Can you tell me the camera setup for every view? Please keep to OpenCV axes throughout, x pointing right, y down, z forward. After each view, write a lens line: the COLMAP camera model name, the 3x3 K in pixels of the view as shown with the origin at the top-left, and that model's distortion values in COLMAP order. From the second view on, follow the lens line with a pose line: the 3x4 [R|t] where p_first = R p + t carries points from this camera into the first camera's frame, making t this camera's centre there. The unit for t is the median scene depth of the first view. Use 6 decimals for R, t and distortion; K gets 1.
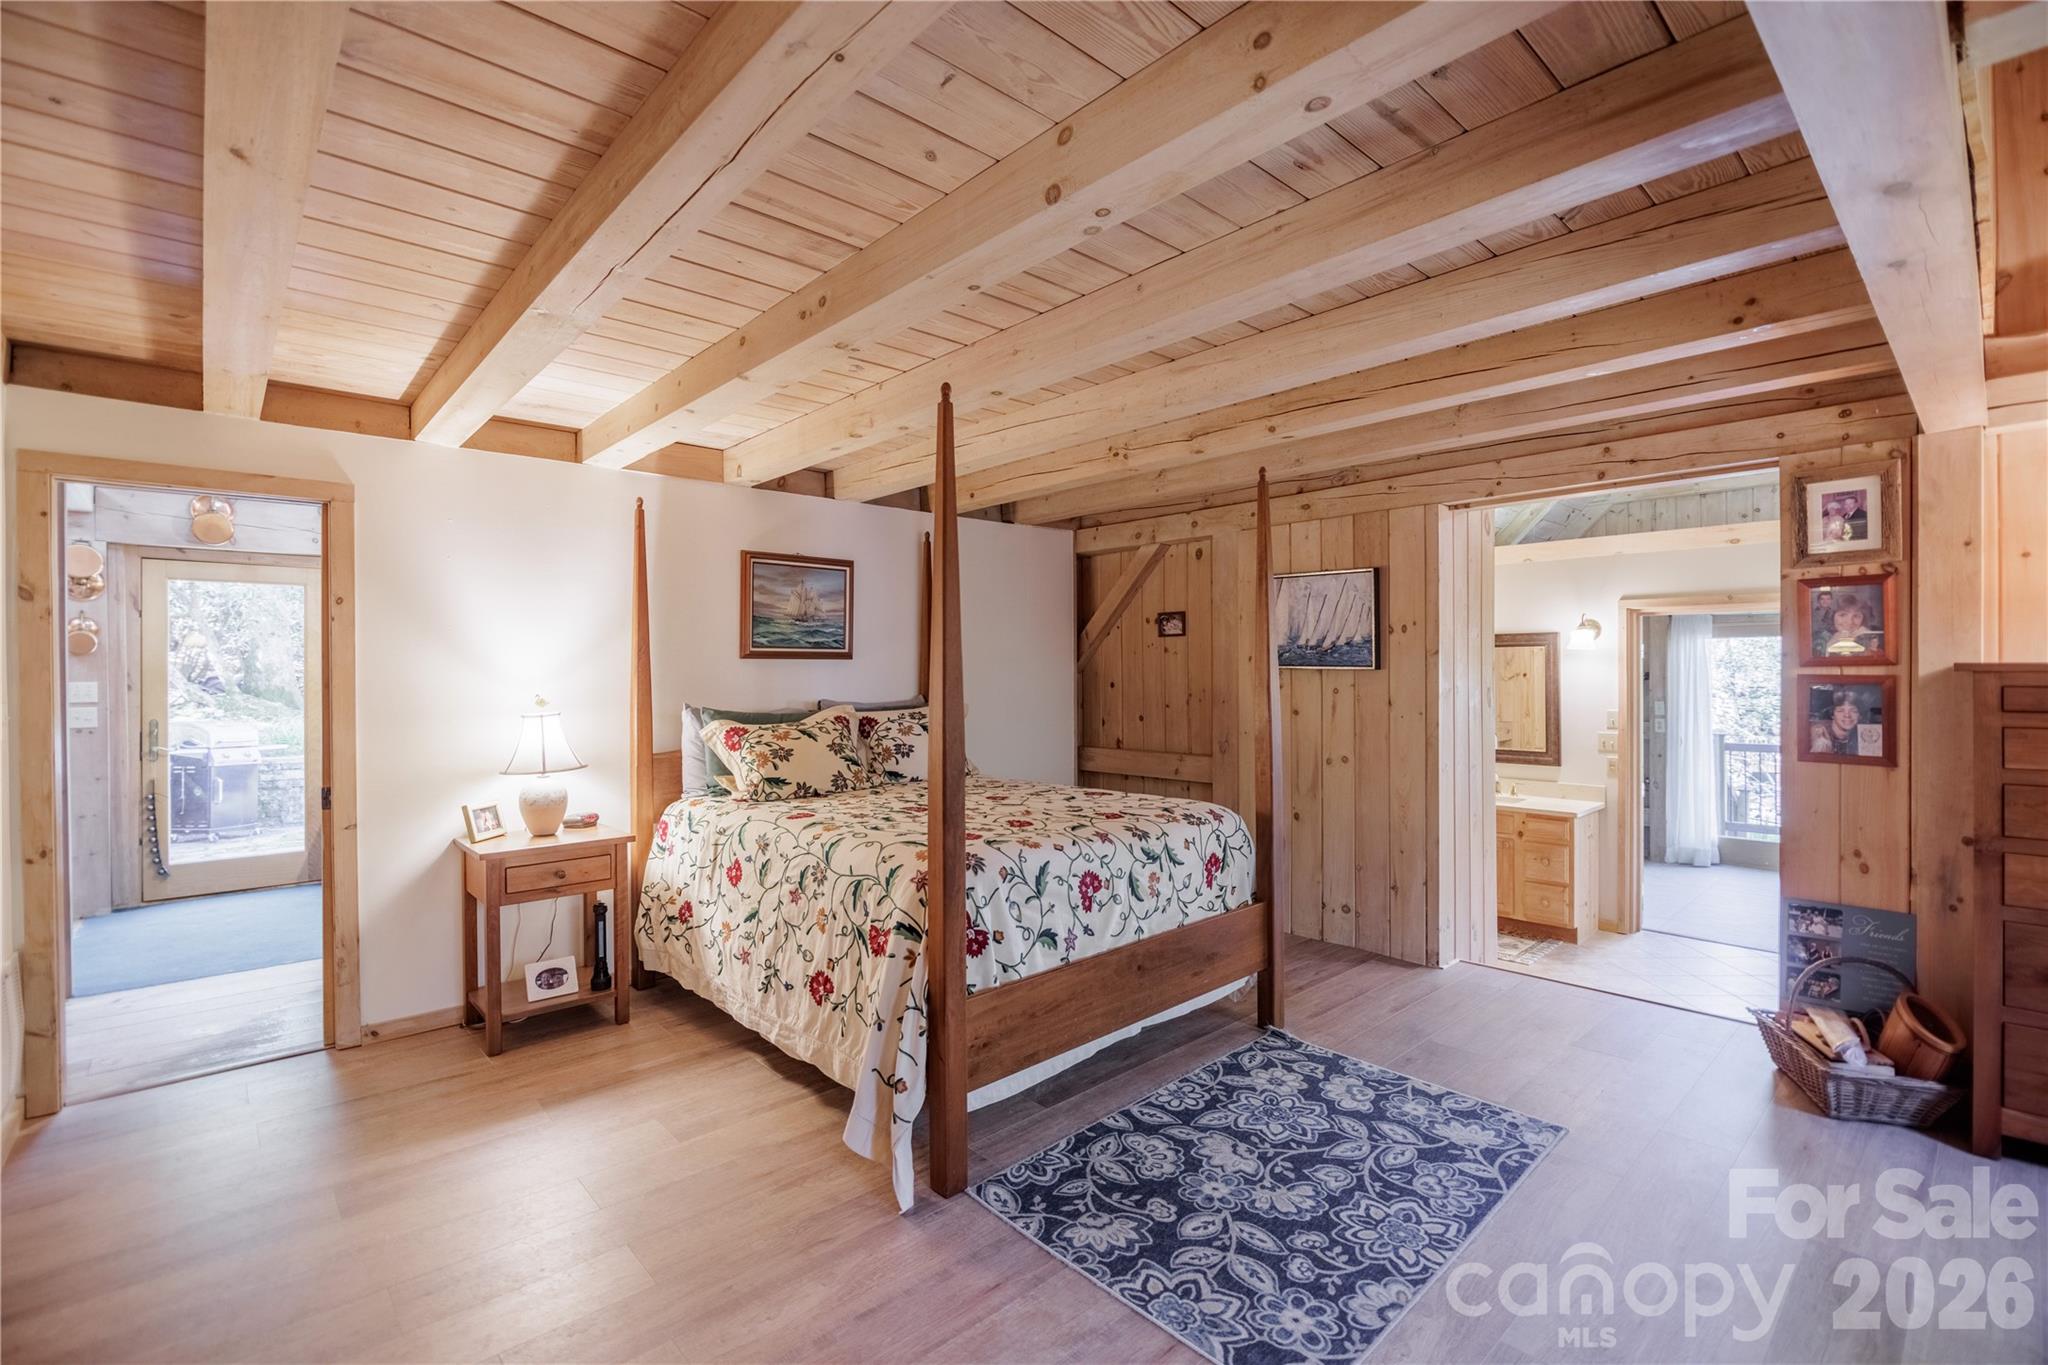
lens RADIAL K [[928.5, 0, 1036.0], [0, 928.5, 679.5], [0, 0, 1]] dist [-0.010083, -0.002420]
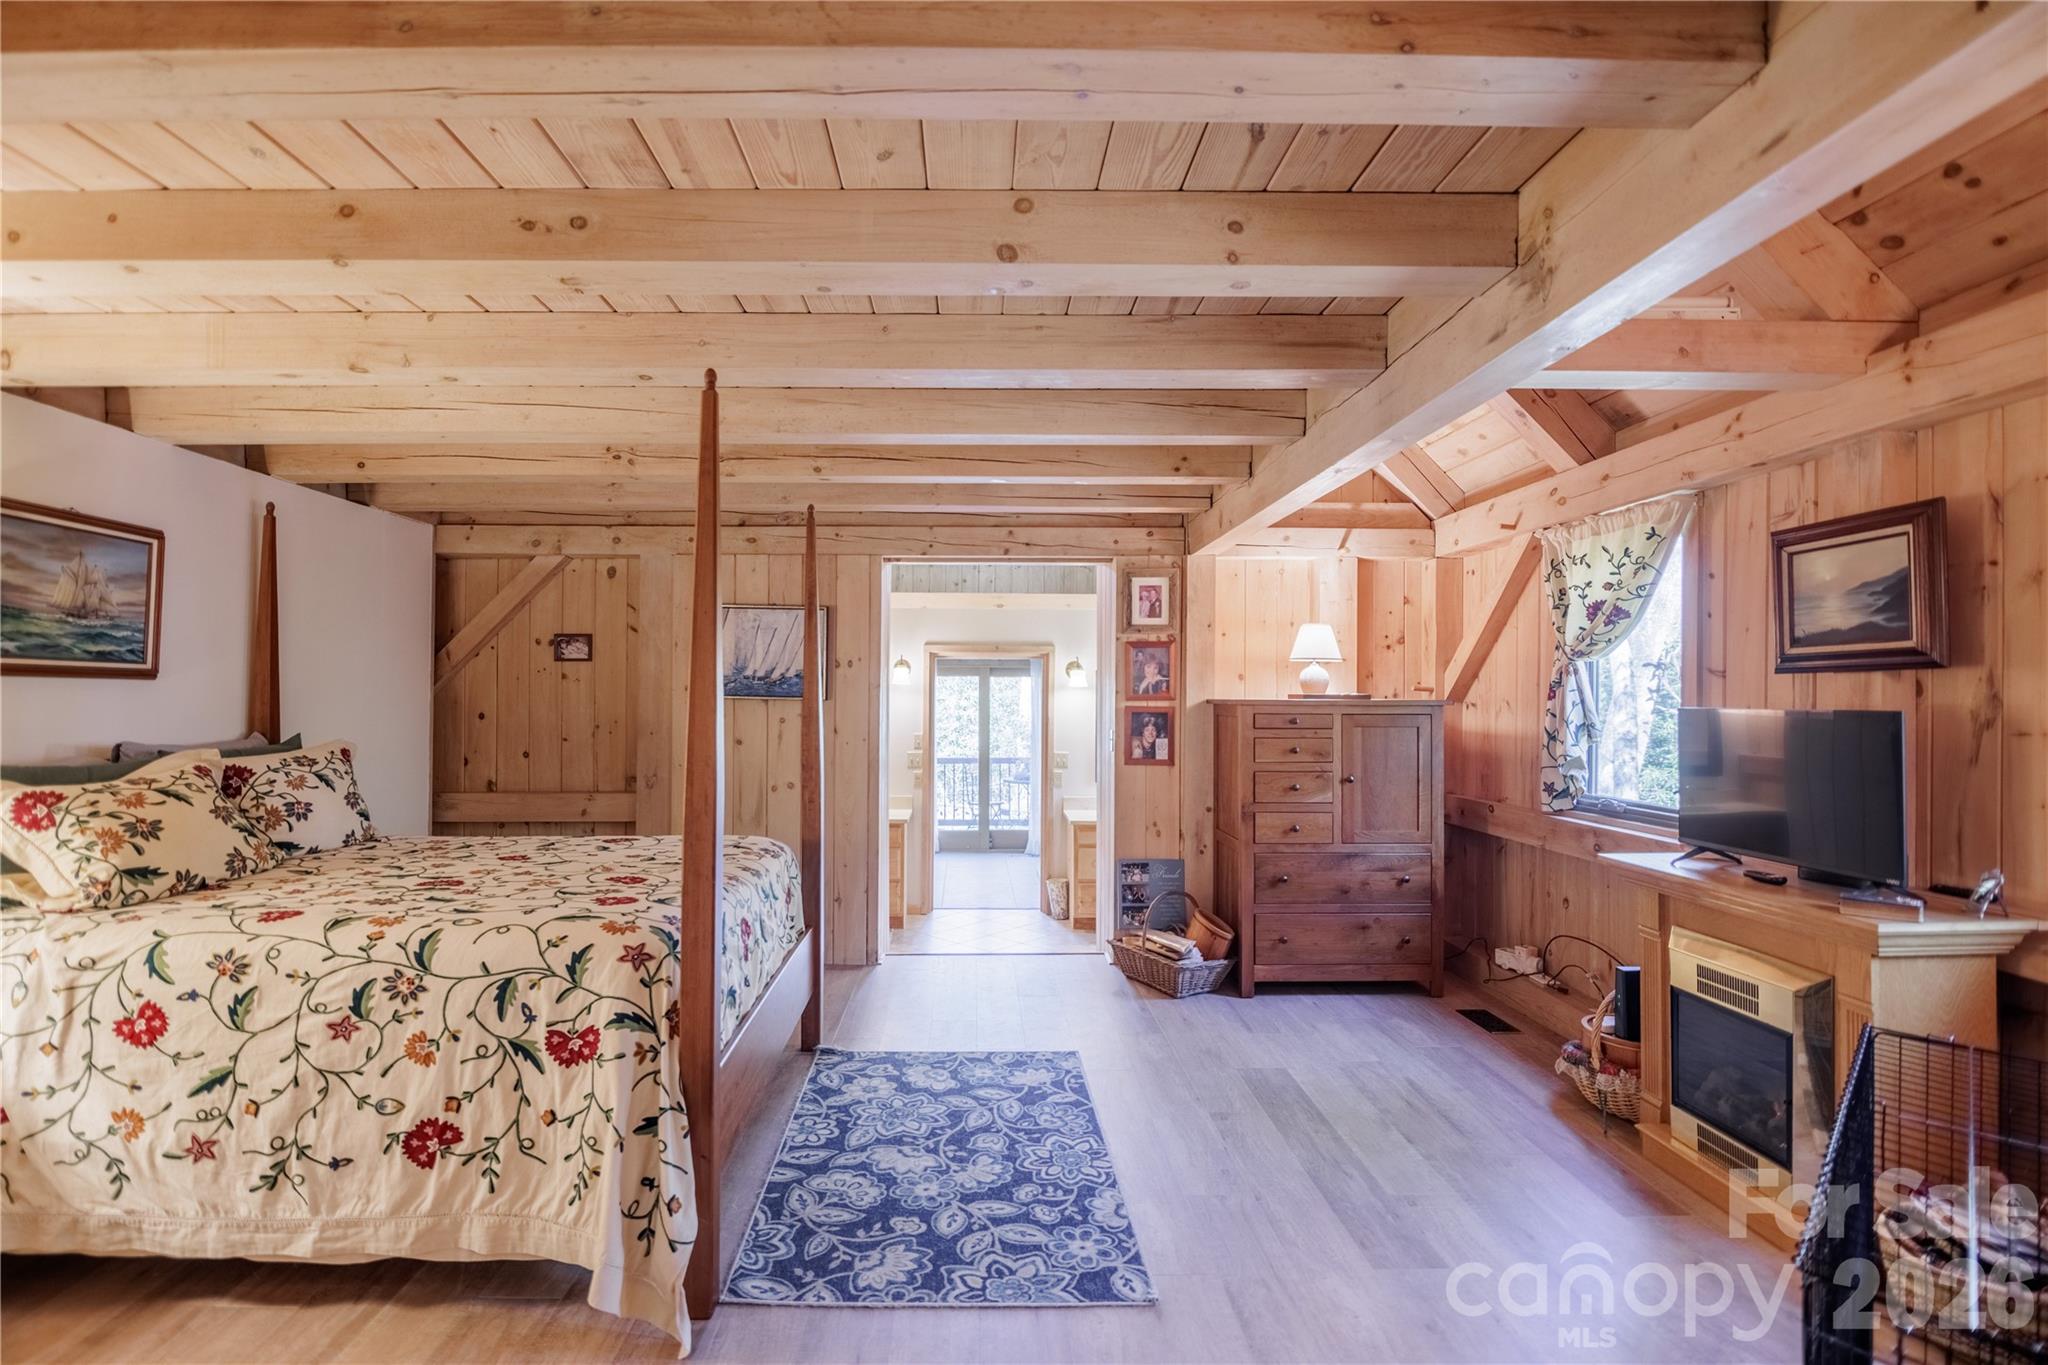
lens RADIAL K [[928.5, 0, 1013.6], [0, 928.5, 694.1], [0, 0, 1]] dist [-0.010083, -0.002420]
pose [[0.658278, 0.011005, 0.752695, -0.413214], [-0.000088, 0.999894, -0.014543, -0.003086], [-0.752775, 0.009507, 0.658209, 0.163691]]
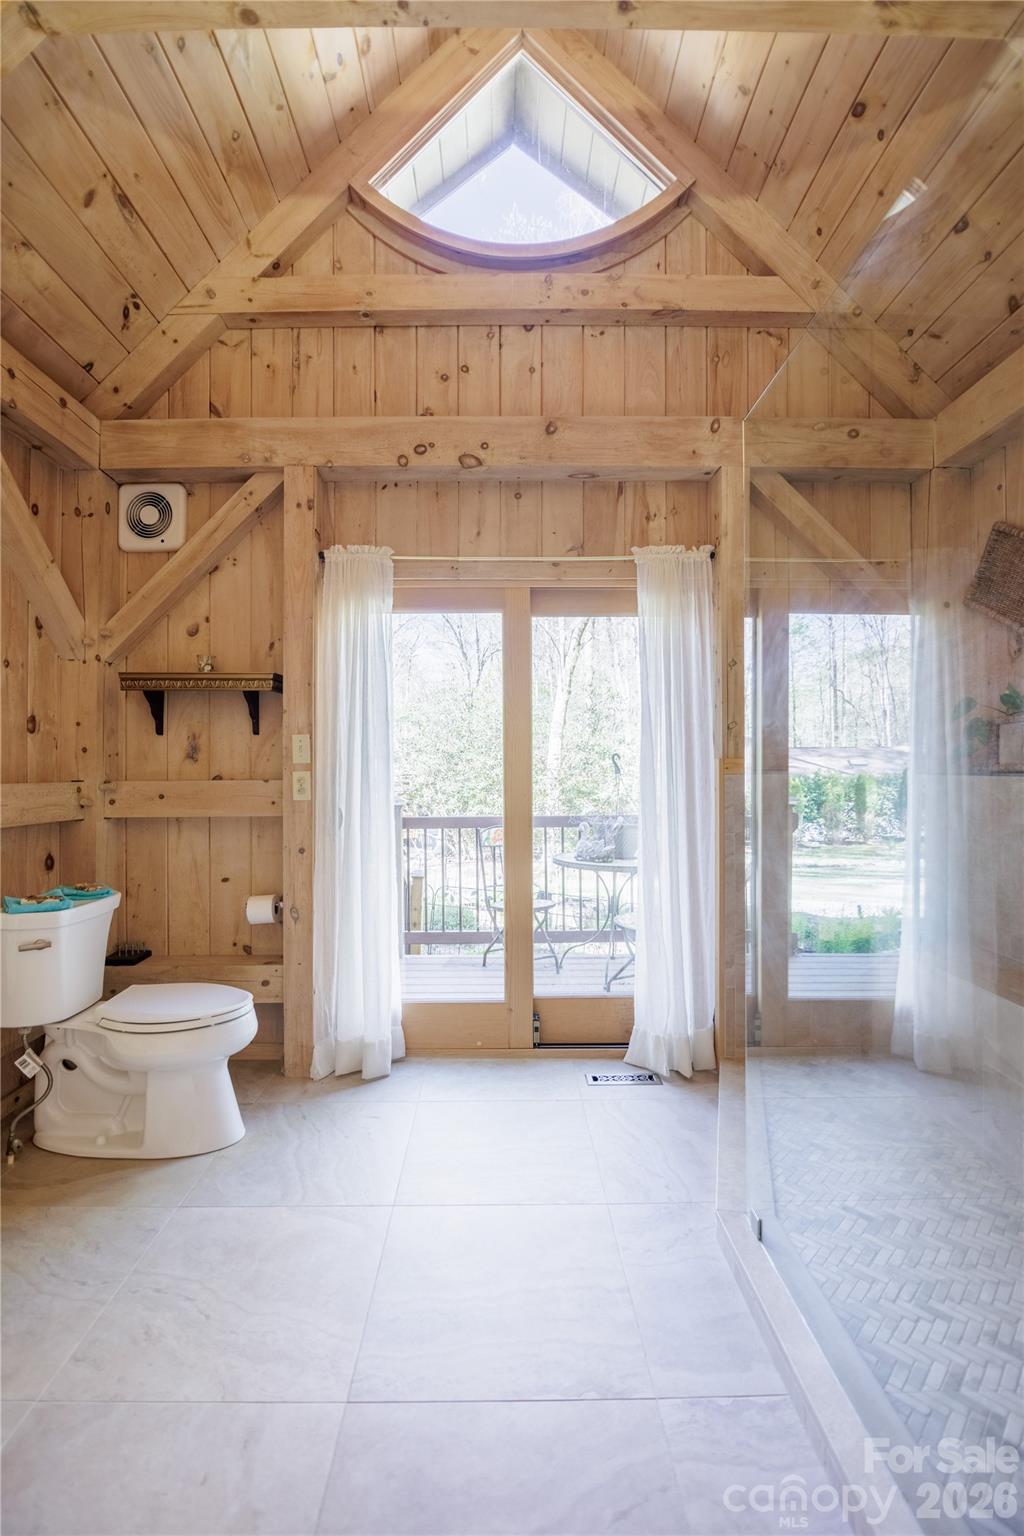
lens RADIAL K [[696.4, 0, 511.8], [0, 696.4, 770.6], [0, 0, 1]] dist [-0.010083, -0.002420]
pose [[0.680434, 0.007162, 0.732775, 1.220973], [0.001712, 0.999934, -0.011364, 0.116021], [-0.732808, 0.008987, 0.680376, 1.700843]]
